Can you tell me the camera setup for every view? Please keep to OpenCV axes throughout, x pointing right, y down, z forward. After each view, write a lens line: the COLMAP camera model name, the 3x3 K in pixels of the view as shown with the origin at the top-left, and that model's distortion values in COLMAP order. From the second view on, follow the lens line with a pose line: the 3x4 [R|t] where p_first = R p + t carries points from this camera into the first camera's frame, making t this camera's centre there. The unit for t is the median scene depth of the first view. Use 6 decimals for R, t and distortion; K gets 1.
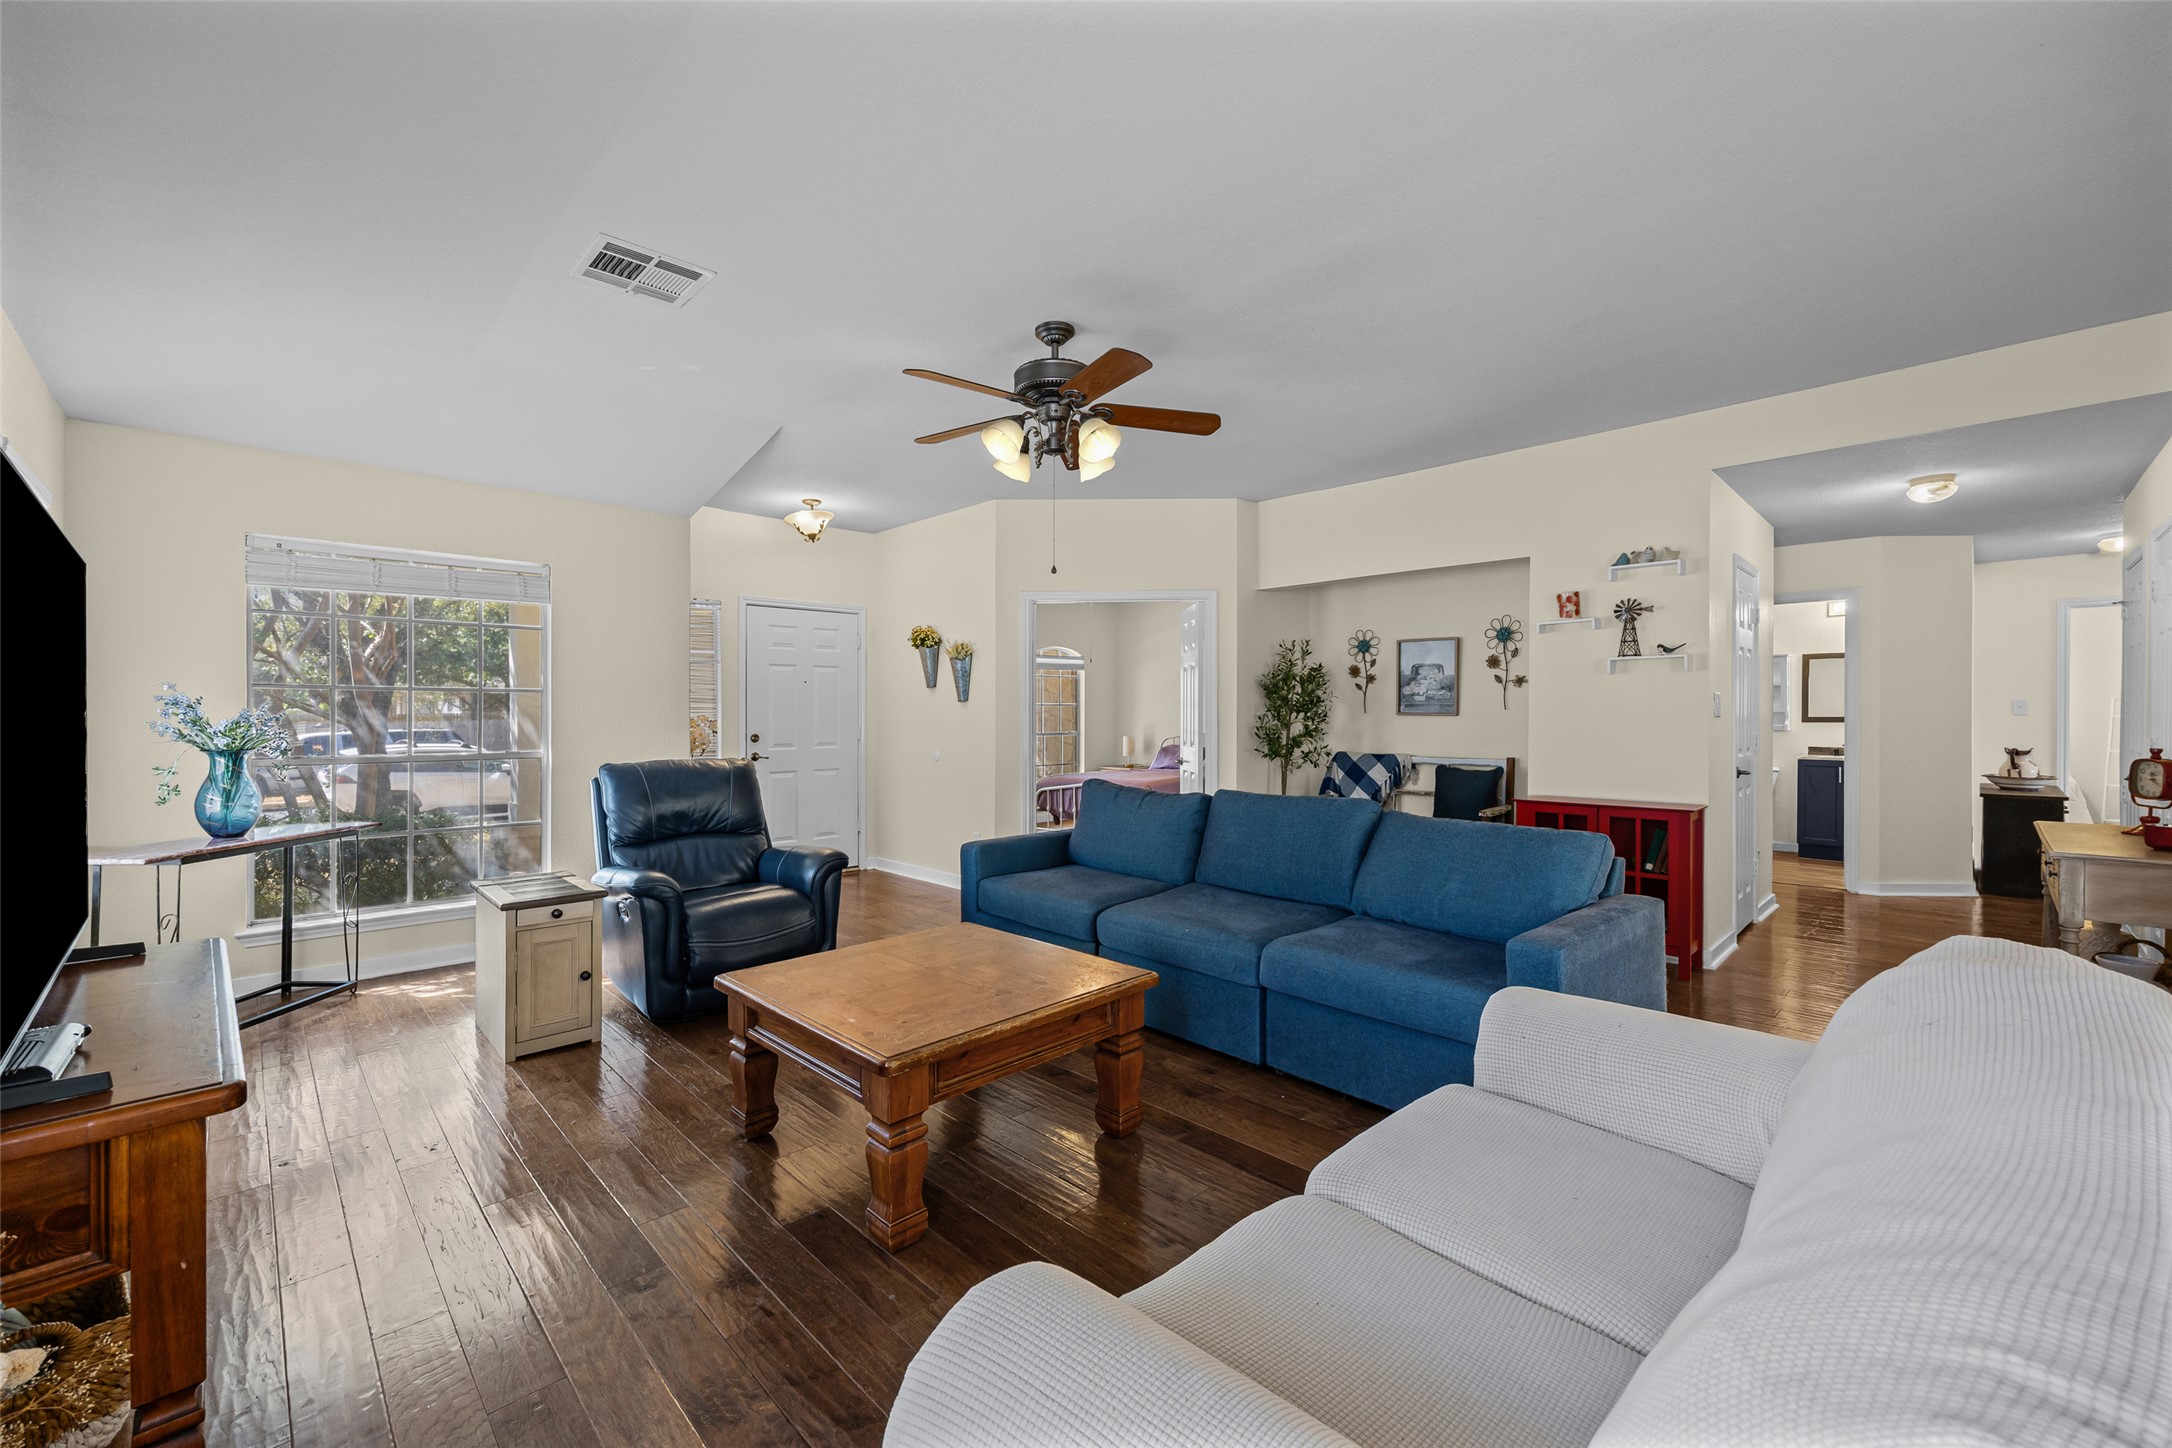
lens RADIAL K [[853.9, 0, 1098.2], [0, 853.9, 724.0], [0, 0, 1]] dist [-0.001051, -0.000037]
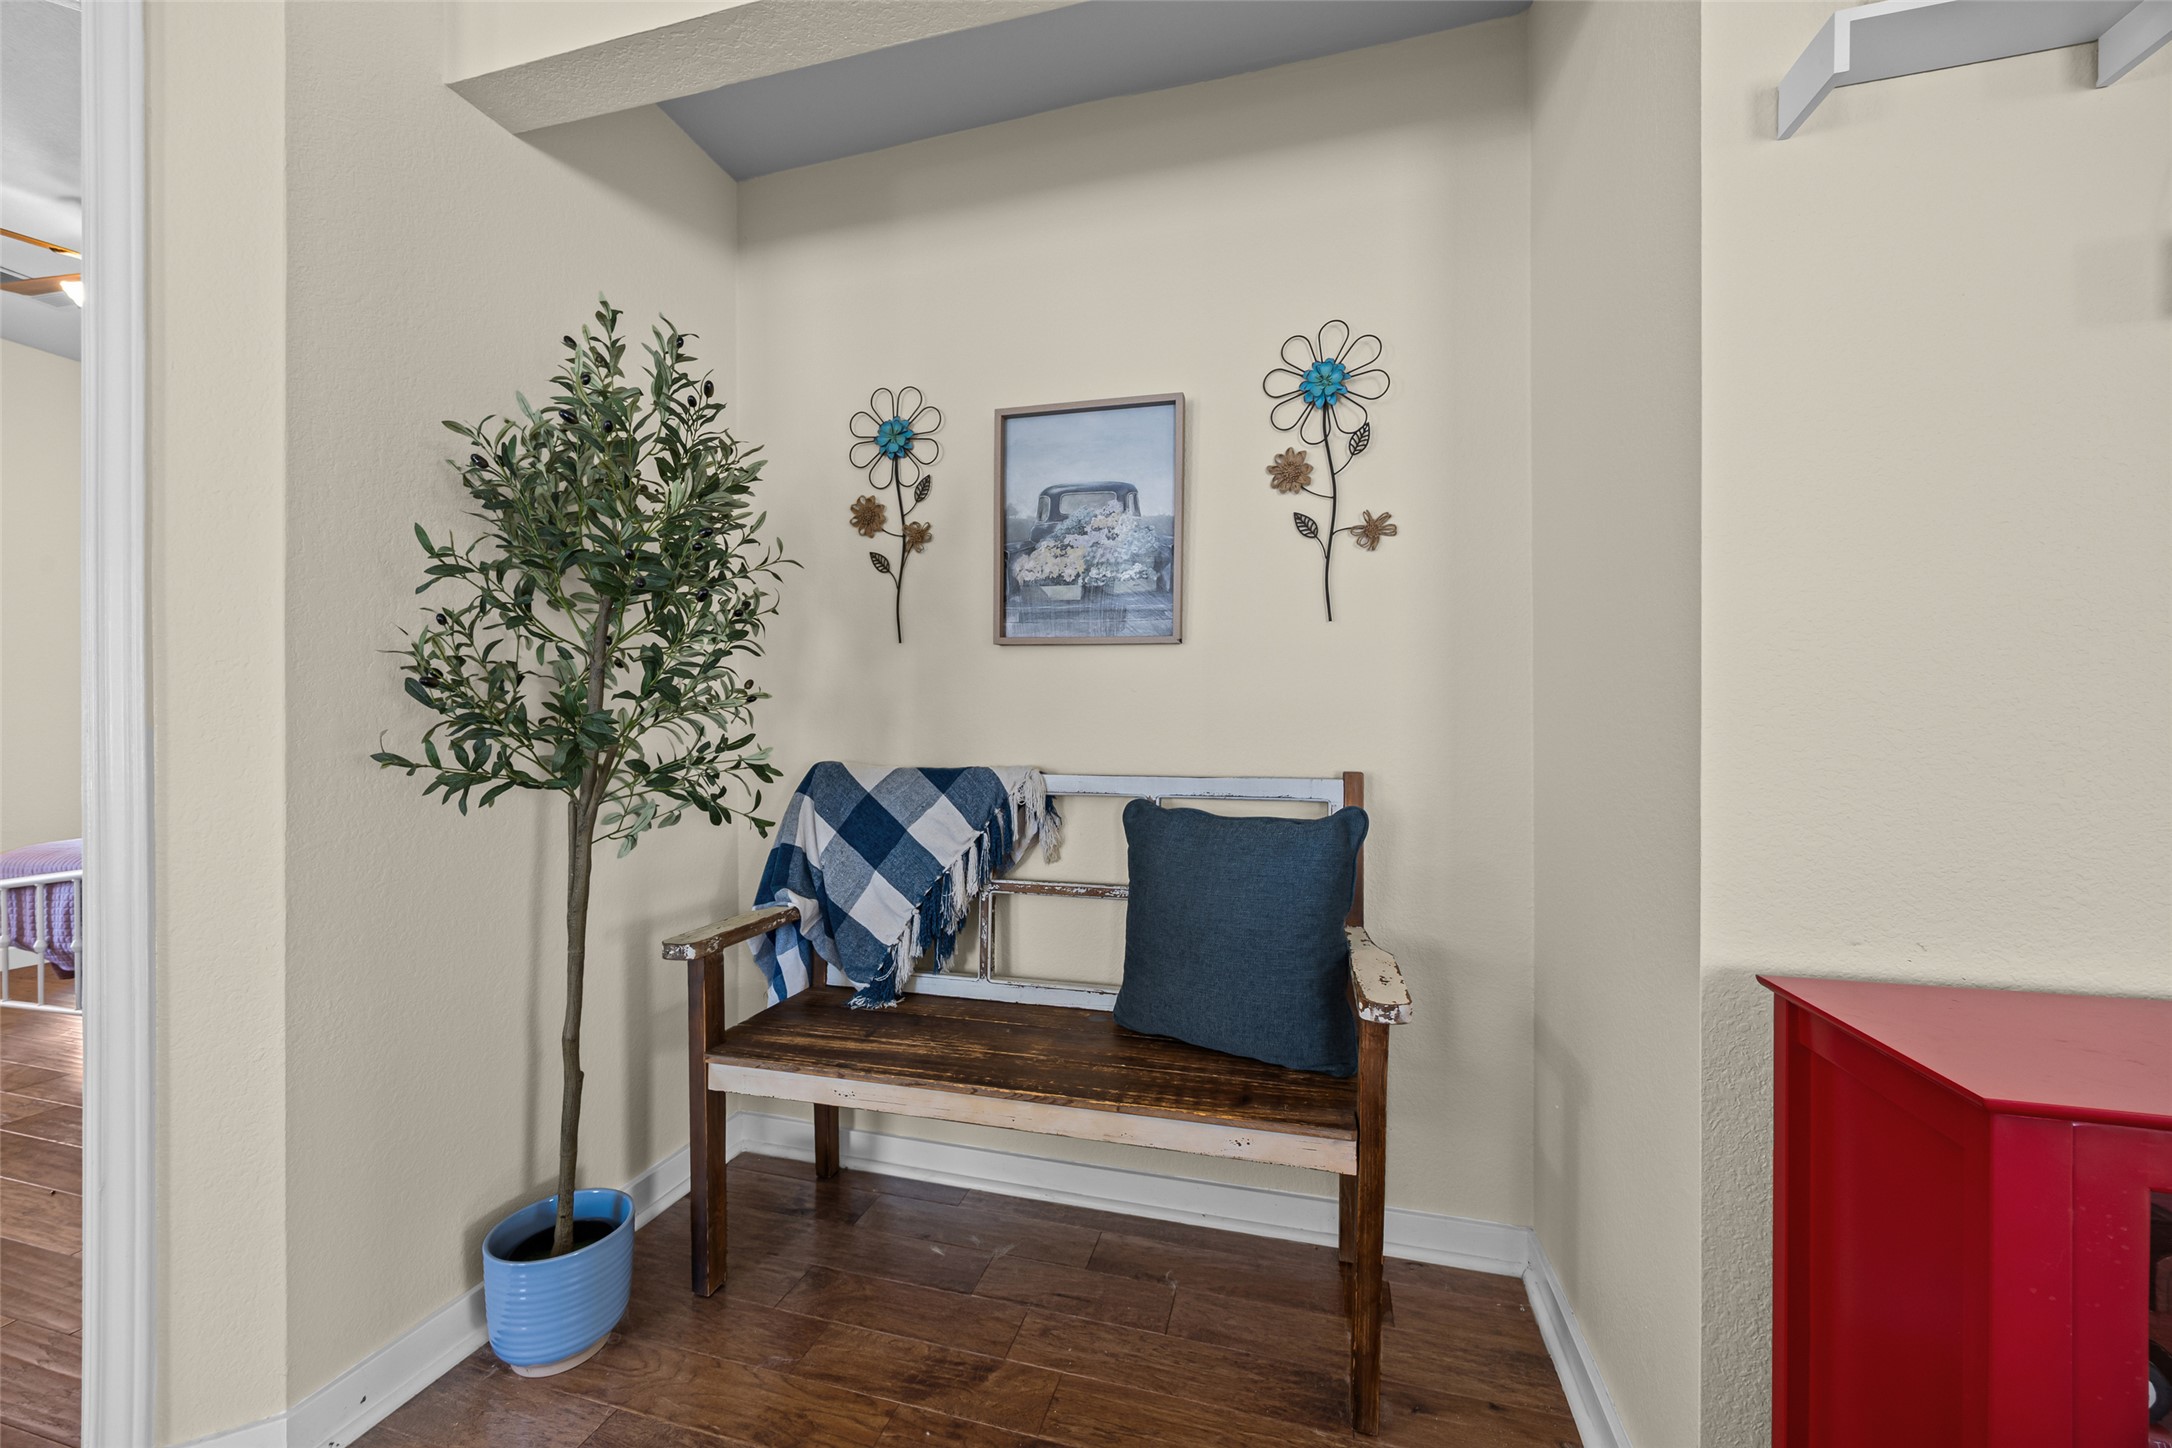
lens RADIAL K [[853.9, 0, 1083.0], [0, 853.9, 734.1], [0, 0, 1]] dist [-0.001051, -0.000037]
pose [[0.871640, -0.002193, 0.490141, 0.222557], [0.004337, 0.999985, -0.003239, 0.024374], [-0.490127, 0.004949, 0.871637, 0.709756]]
